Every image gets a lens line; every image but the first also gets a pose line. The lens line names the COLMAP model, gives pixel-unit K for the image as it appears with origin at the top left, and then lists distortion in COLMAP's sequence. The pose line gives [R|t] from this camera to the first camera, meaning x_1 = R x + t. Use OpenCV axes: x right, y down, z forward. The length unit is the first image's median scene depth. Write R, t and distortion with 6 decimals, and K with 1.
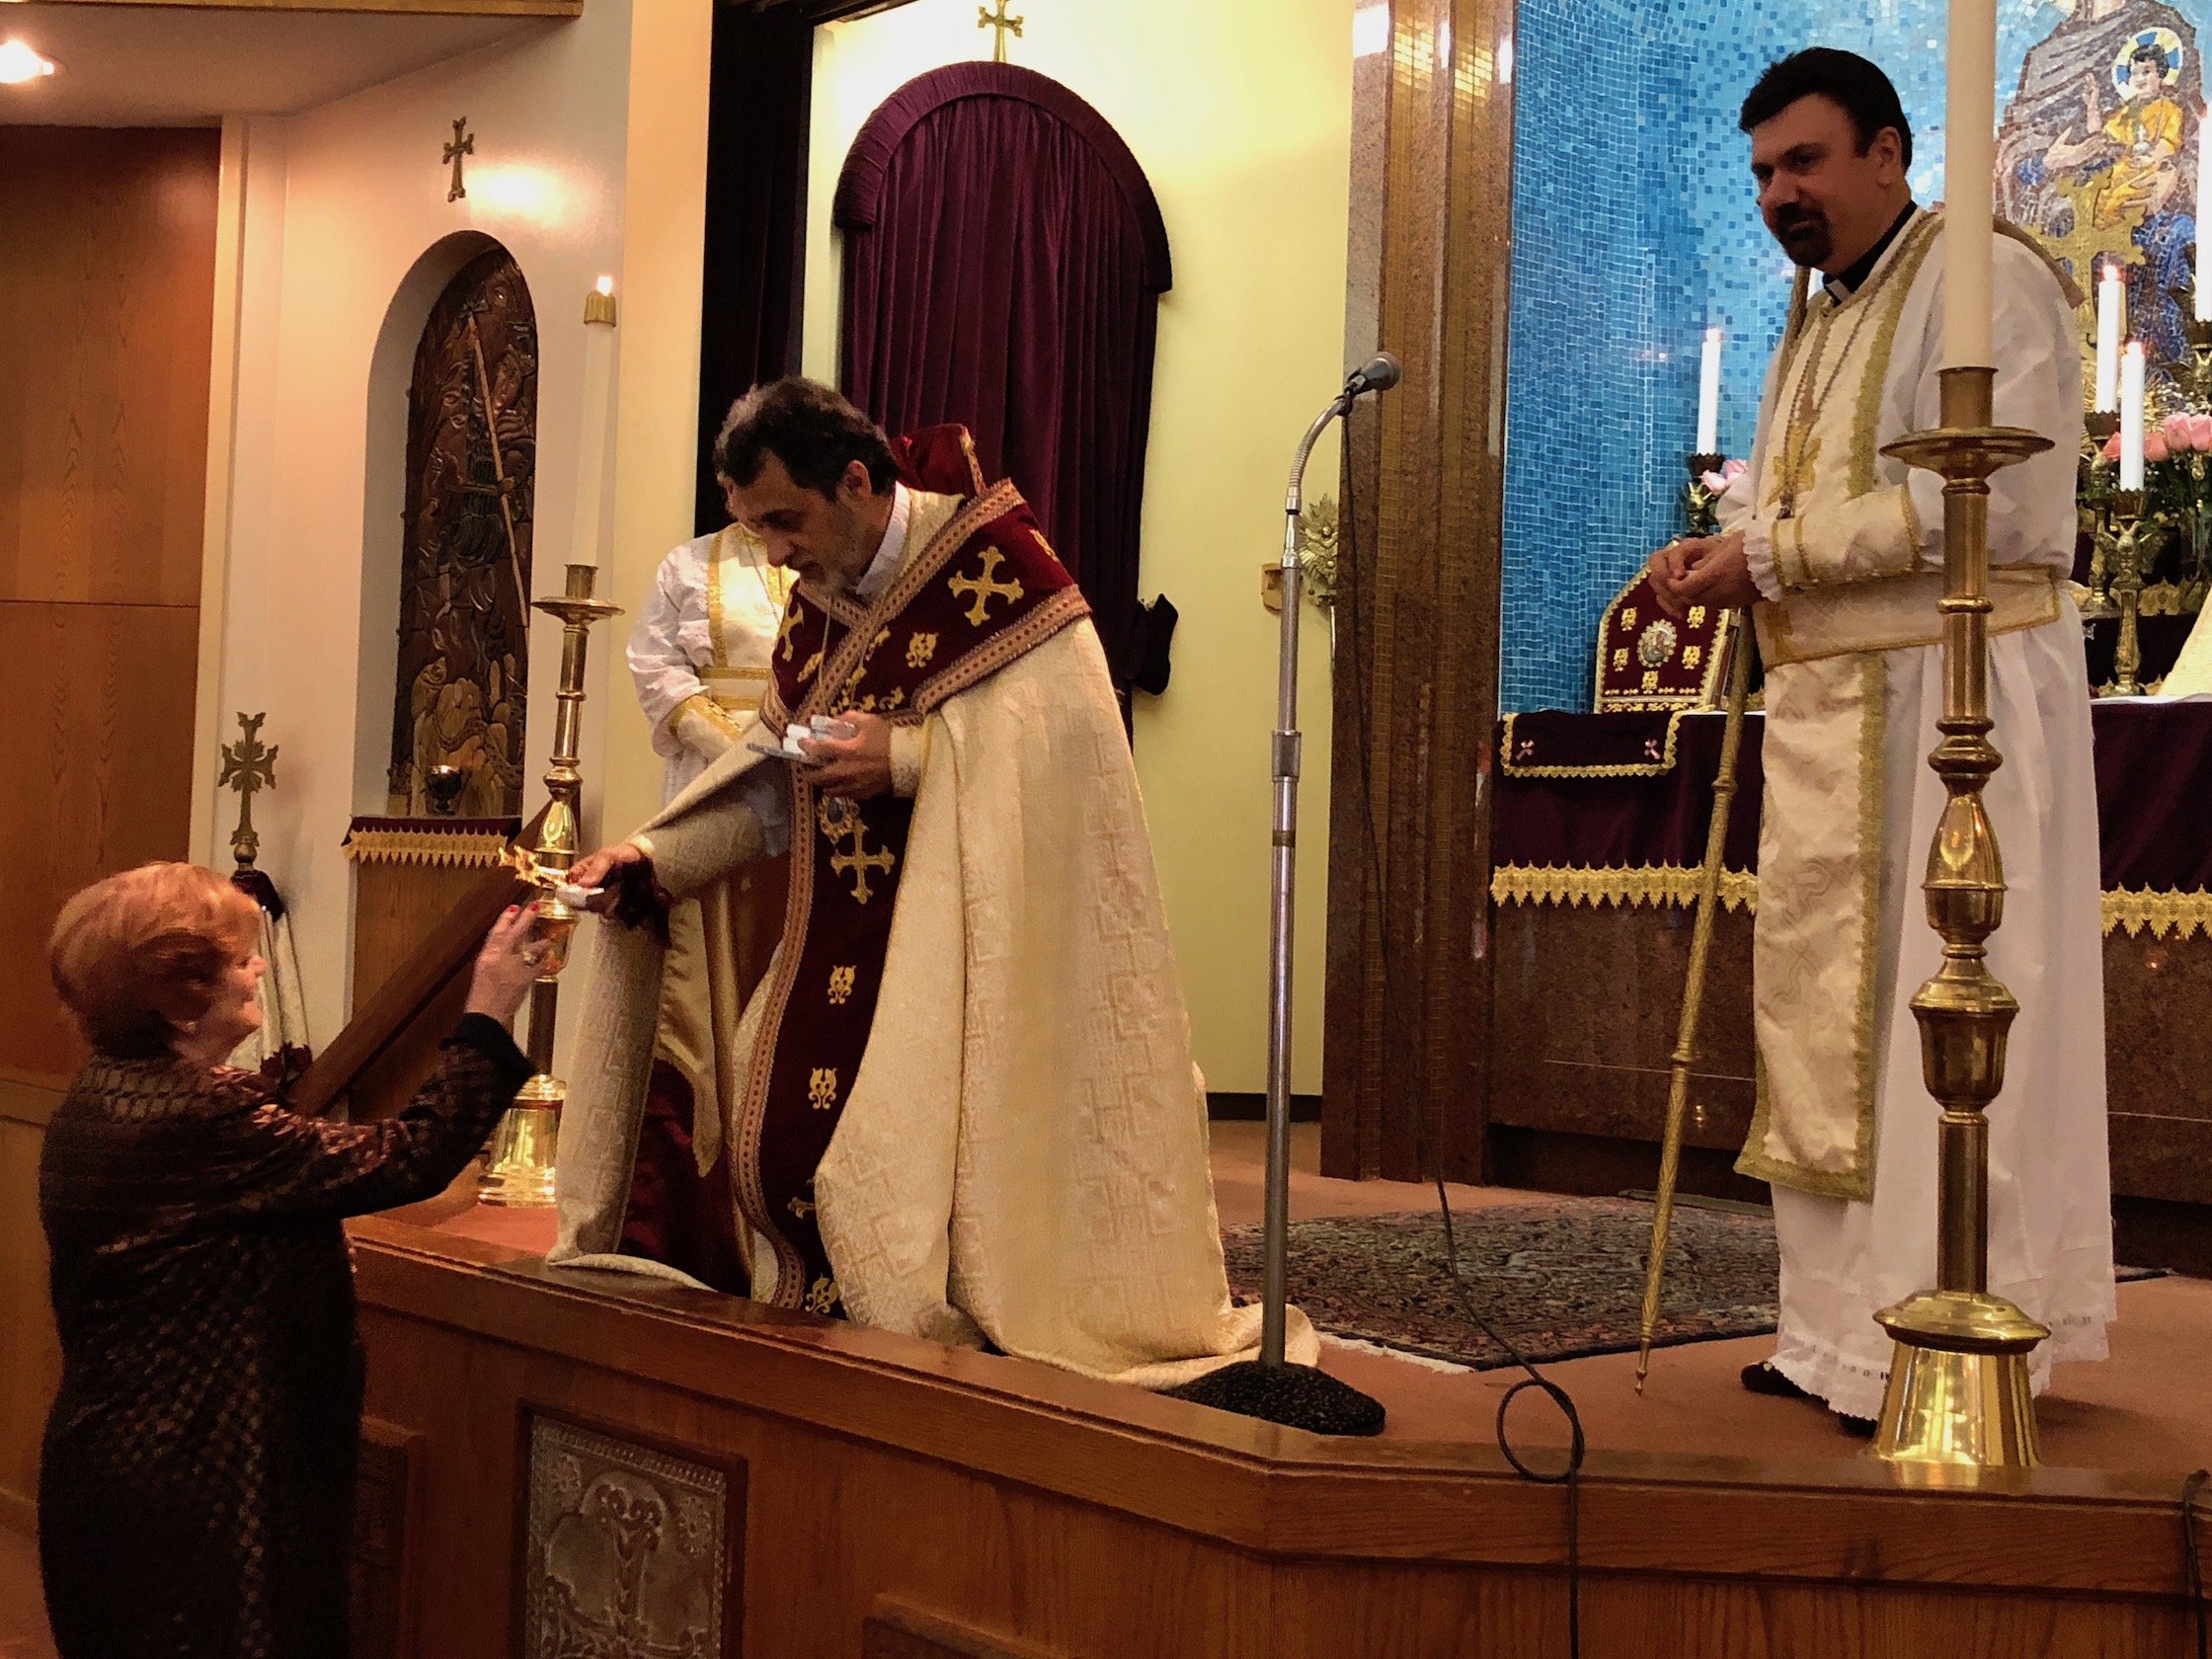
lens RADIAL K [[2631.3, 0, 1096.1], [0, 2631.3, 820.9], [0, 0, 1]] dist [0.020748, 0.000000]
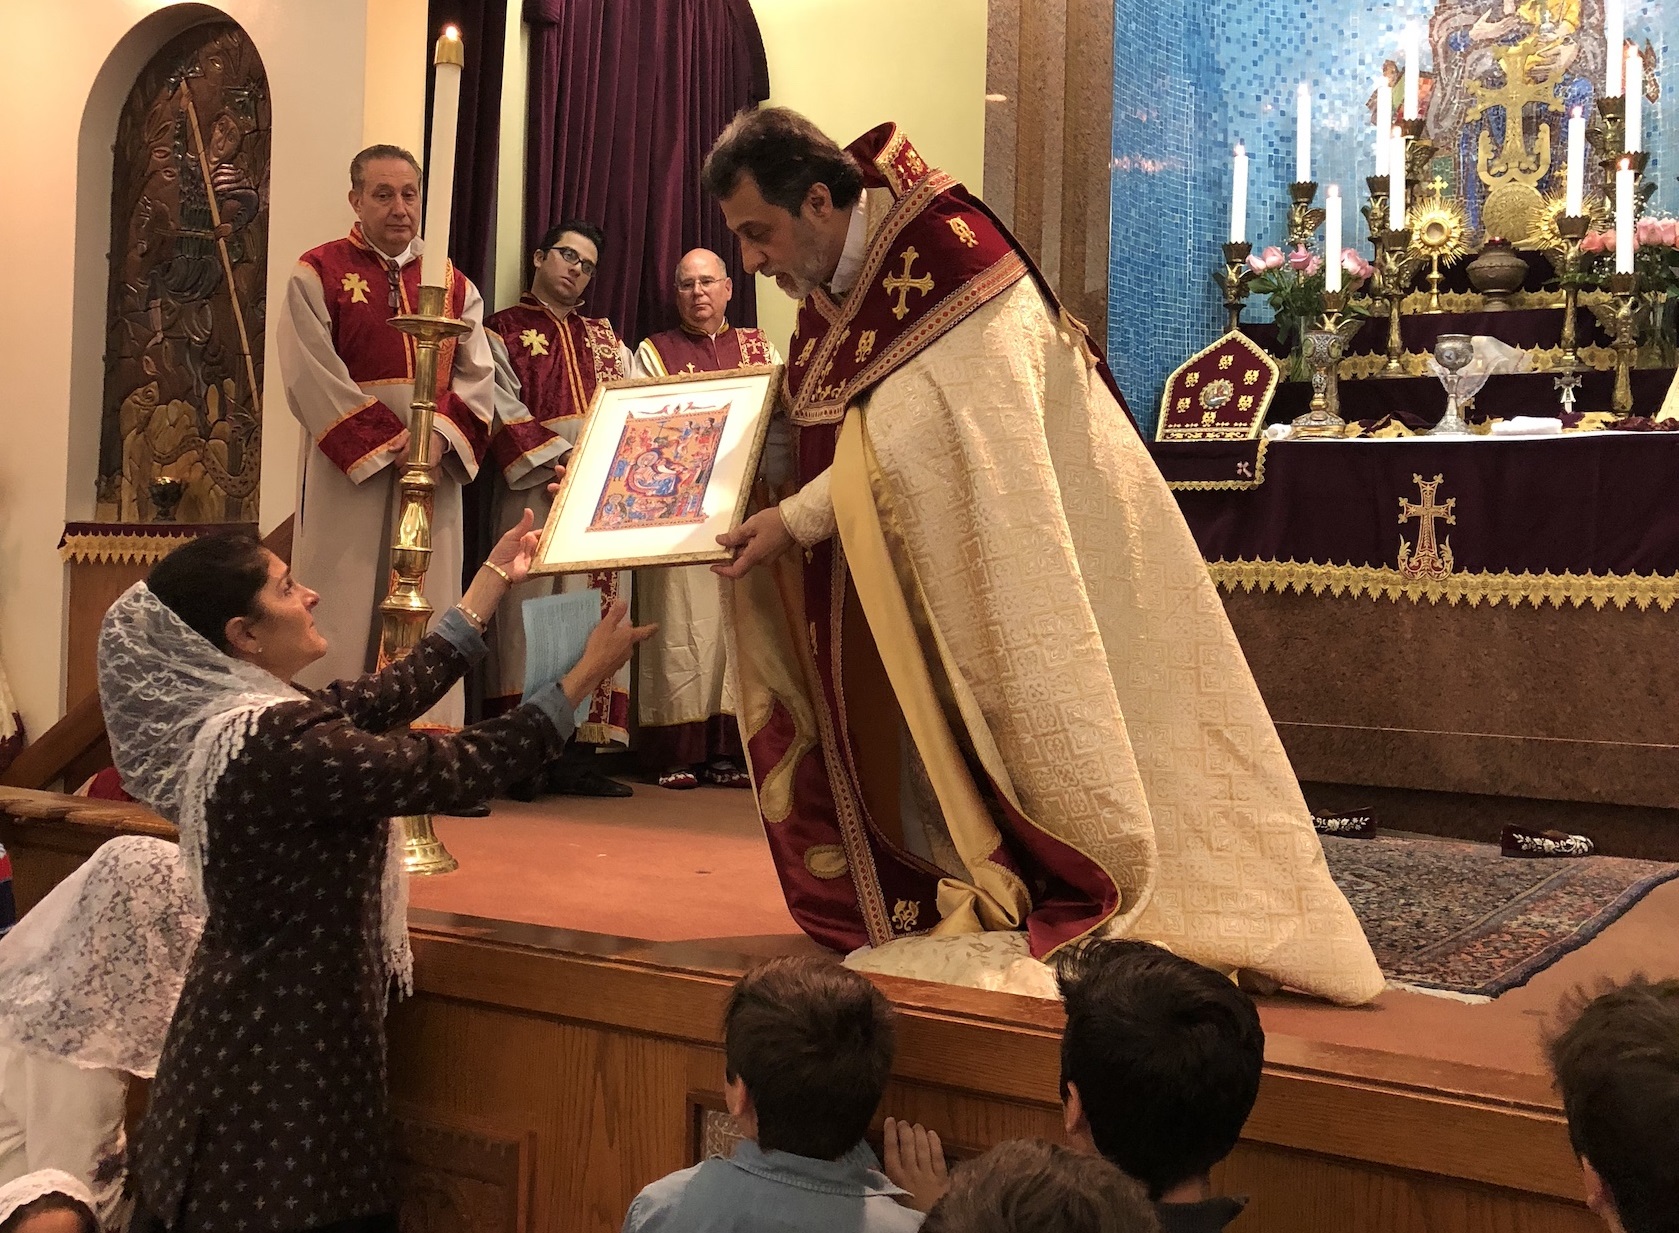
lens RADIAL K [[1829.6, 0, 842.6], [0, 1829.6, 556.0], [0, 0, 1]] dist [0.011495, 0.000000]
pose [[0.965942, -0.001300, 0.258756, -0.183987], [-0.000434, 0.999978, 0.006643, 0.008280], [-0.258759, -0.006529, 0.965920, 0.179273]]
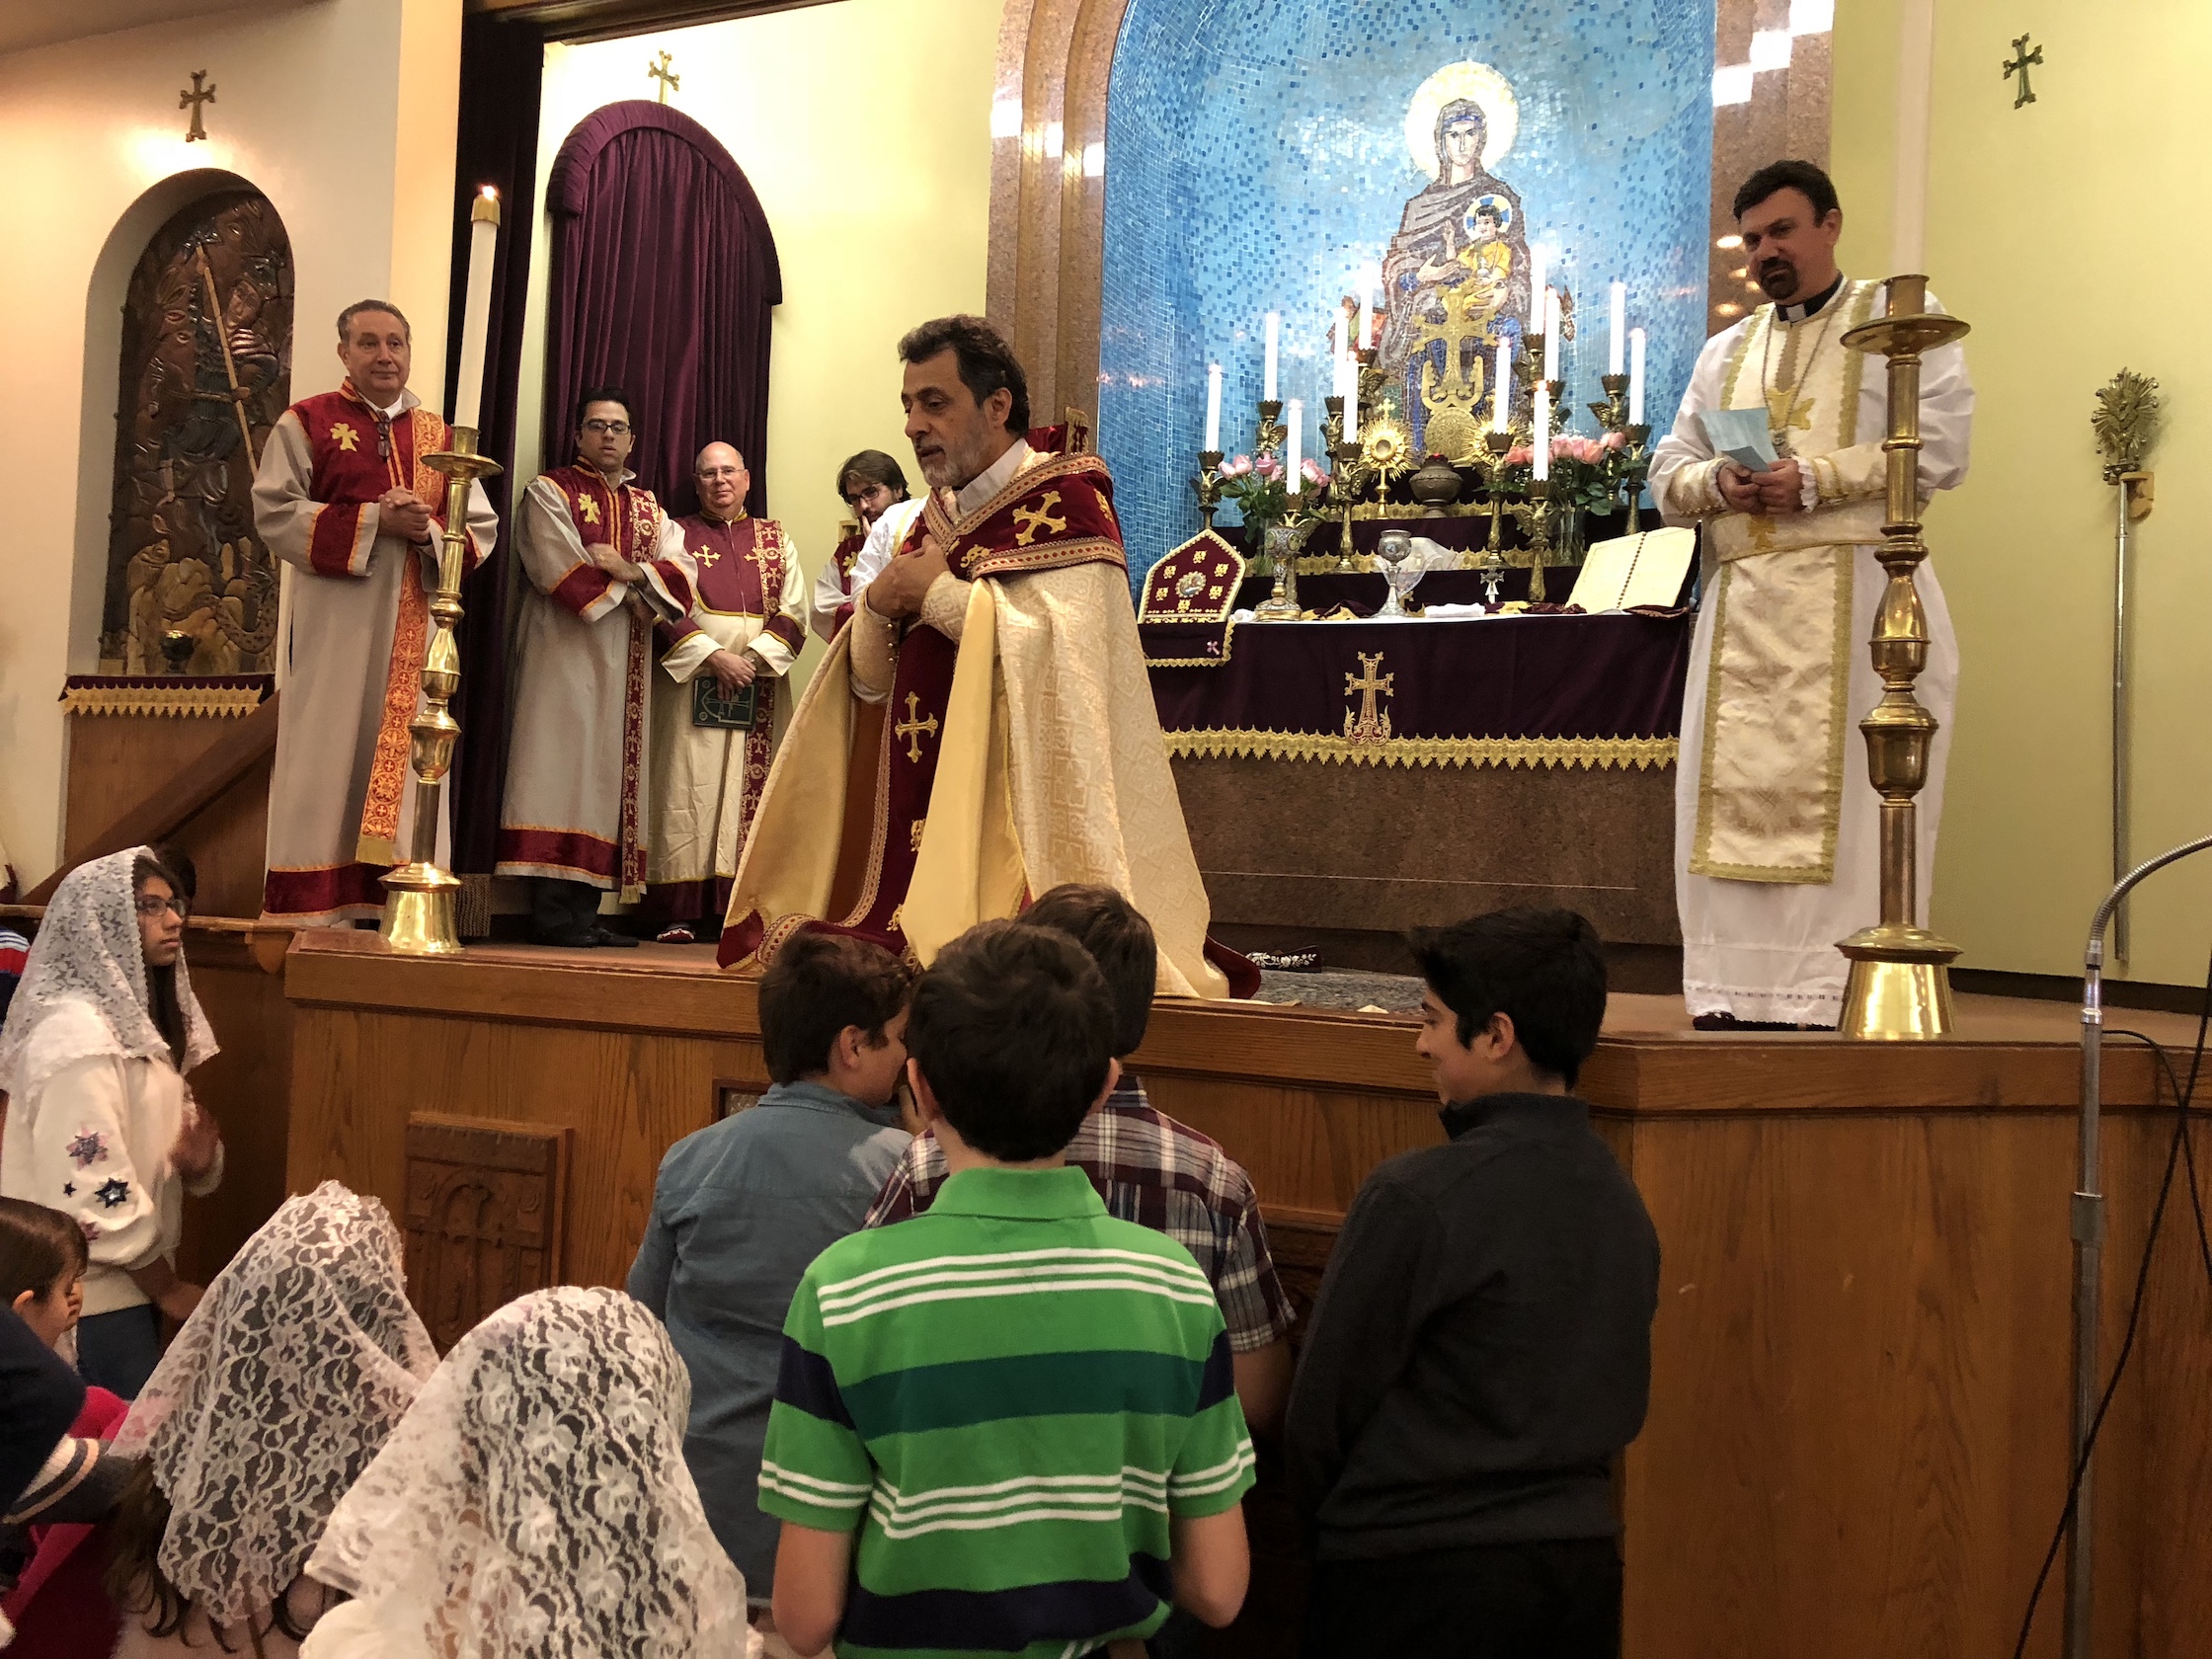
lens RADIAL K [[1804.6, 0, 1092.6], [0, 1804.6, 796.1], [0, 0, 1]] dist [0.038225, -0.026824]
pose [[0.920510, 0.016945, 0.390352, -0.202841], [-0.015037, 0.999855, -0.007942, 0.055335], [-0.390430, 0.001441, 0.920631, 0.121416]]
